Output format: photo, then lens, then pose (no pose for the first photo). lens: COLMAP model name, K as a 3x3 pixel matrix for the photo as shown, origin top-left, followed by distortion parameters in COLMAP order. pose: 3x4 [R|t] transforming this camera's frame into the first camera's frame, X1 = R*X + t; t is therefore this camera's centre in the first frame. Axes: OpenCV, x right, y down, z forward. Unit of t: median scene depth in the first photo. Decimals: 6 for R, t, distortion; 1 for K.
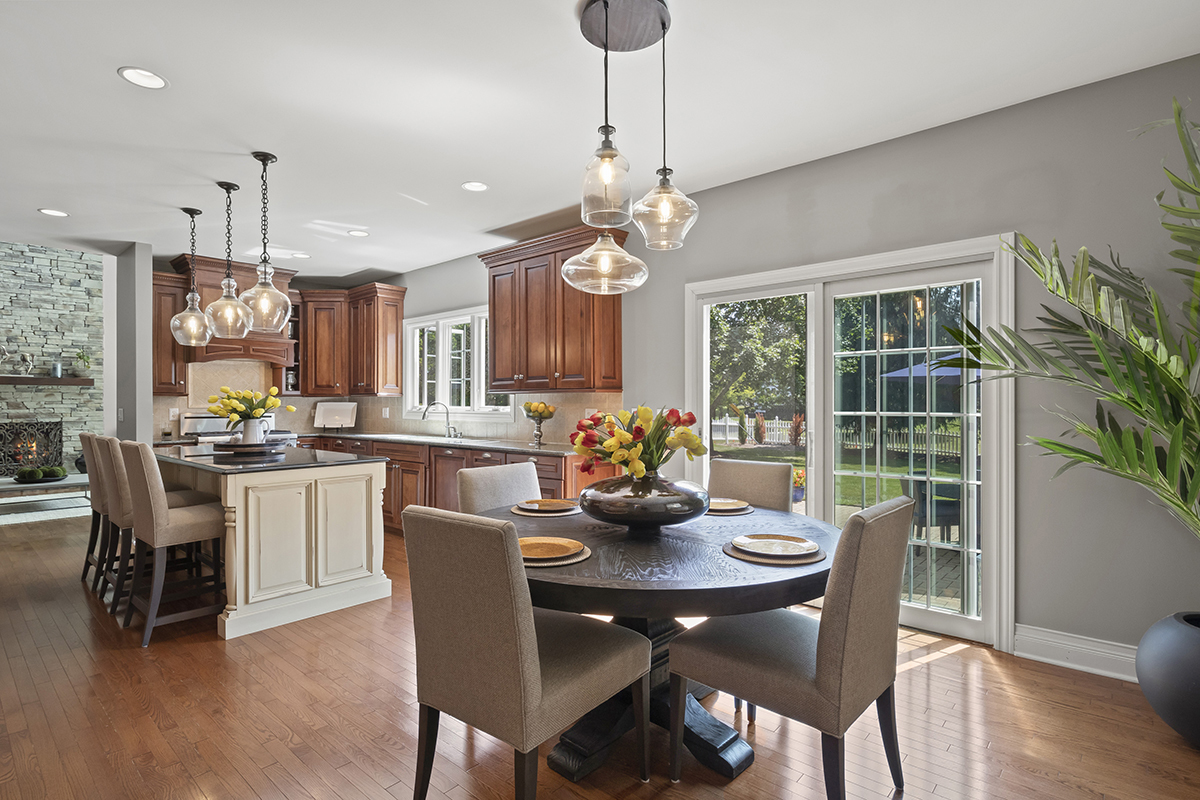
lens RADIAL K [[606.4, 0, 600.3], [0, 606.4, 400.8], [0, 0, 1]] dist [-0.005278, -0.000689]
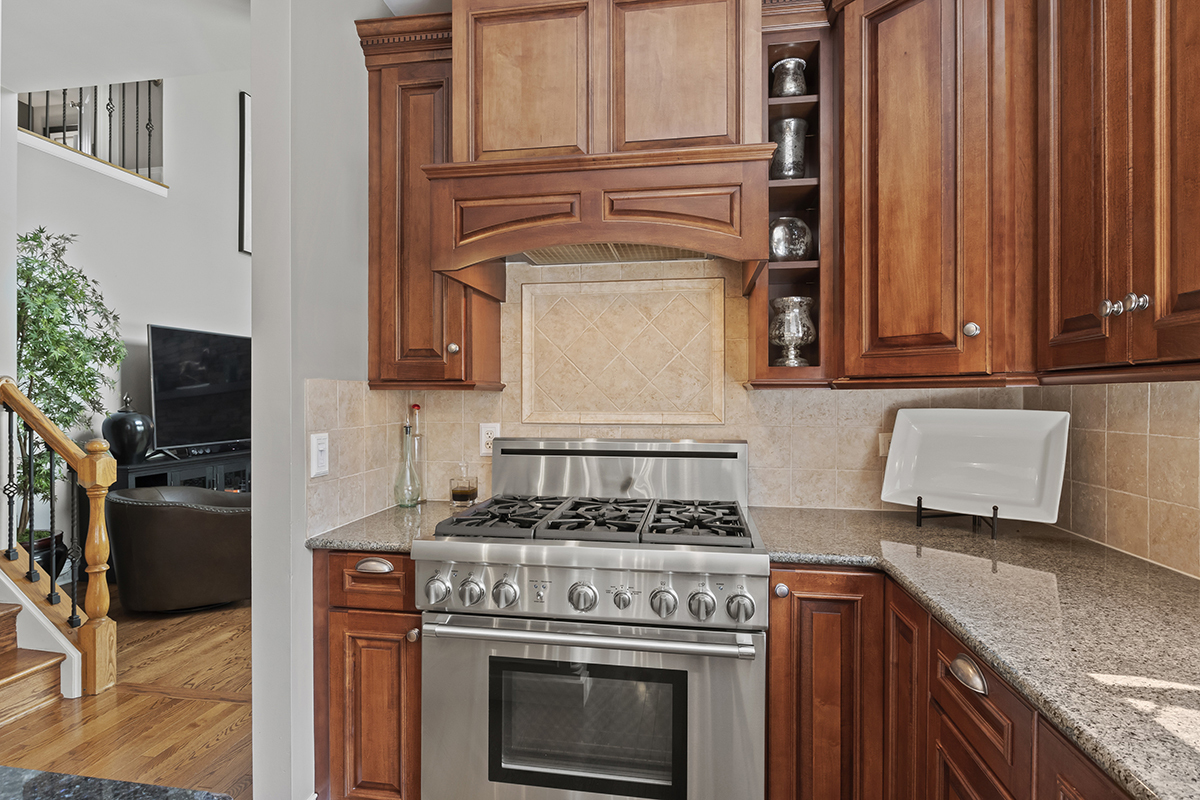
lens RADIAL K [[606.4, 0, 599.8], [0, 606.4, 396.8], [0, 0, 1]] dist [-0.005278, -0.000689]
pose [[0.549738, 0.001833, -0.835335, -0.328664], [0.000982, 0.999995, 0.002840, -0.003741], [0.835337, -0.002382, 0.549734, 0.775036]]
